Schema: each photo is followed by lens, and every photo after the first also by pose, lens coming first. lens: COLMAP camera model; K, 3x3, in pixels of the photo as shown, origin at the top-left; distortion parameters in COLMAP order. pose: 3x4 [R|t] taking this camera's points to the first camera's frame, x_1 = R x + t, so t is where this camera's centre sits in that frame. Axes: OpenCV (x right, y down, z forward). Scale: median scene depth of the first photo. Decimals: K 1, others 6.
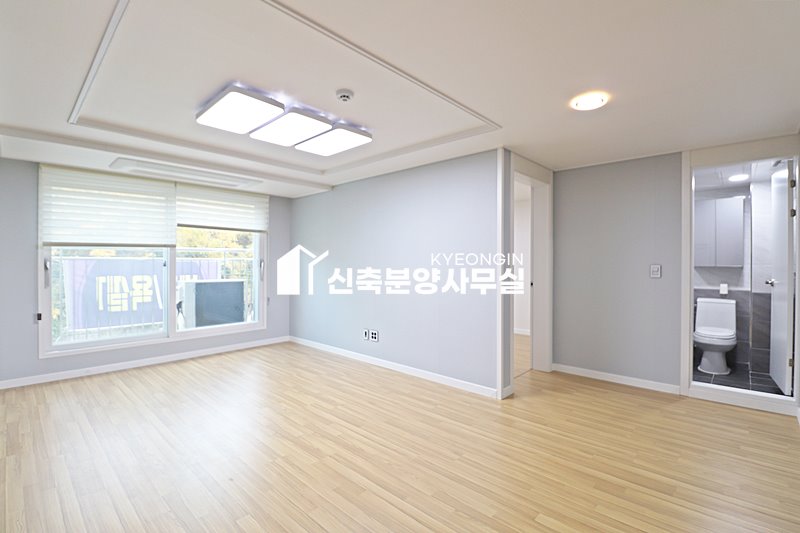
lens RADIAL K [[366.0, 0, 402.8], [0, 366.0, 264.3], [0, 0, 1]] dist [-0.000113, -0.013187]
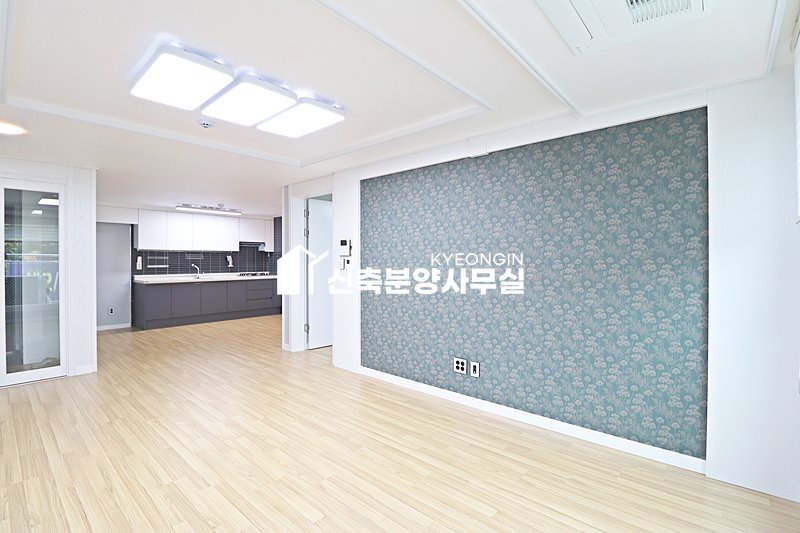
lens RADIAL K [[369.9, 0, 399.6], [0, 369.9, 262.0], [0, 0, 1]] dist [0.000356, -0.013274]
pose [[-0.999839, -0.001360, -0.017914, -0.574439], [-0.001555, 0.999940, 0.010876, -0.013174], [0.017899, 0.010902, -0.999780, 1.652005]]
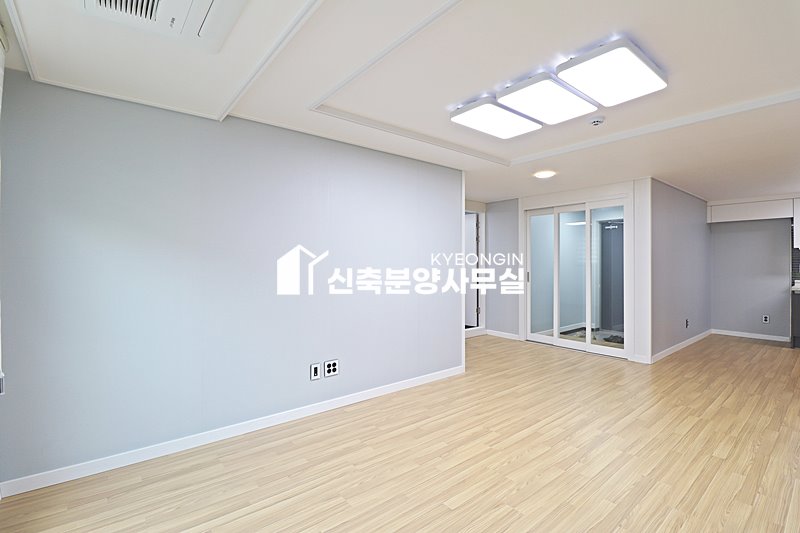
lens RADIAL K [[369.9, 0, 399.6], [0, 369.9, 262.0], [0, 0, 1]] dist [0.000356, -0.013274]
pose [[0.145117, -0.000578, 0.989414, -1.060122], [0.007141, 0.999974, -0.000464, -0.006749], [-0.989389, 0.007133, 0.145118, 1.079692]]
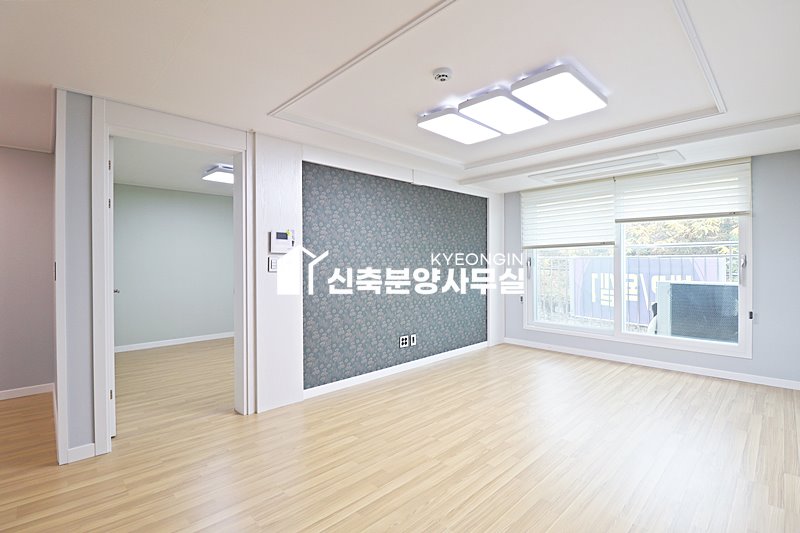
lens RADIAL K [[375.1, 0, 401.3], [0, 375.1, 264.2], [0, 0, 1]] dist [0.000232, -0.013829]
pose [[-0.059025, 0.003312, -0.998251, 0.574221], [-0.001651, 0.999993, 0.003416, 0.003734], [0.998255, 0.001849, -0.059019, 0.704584]]
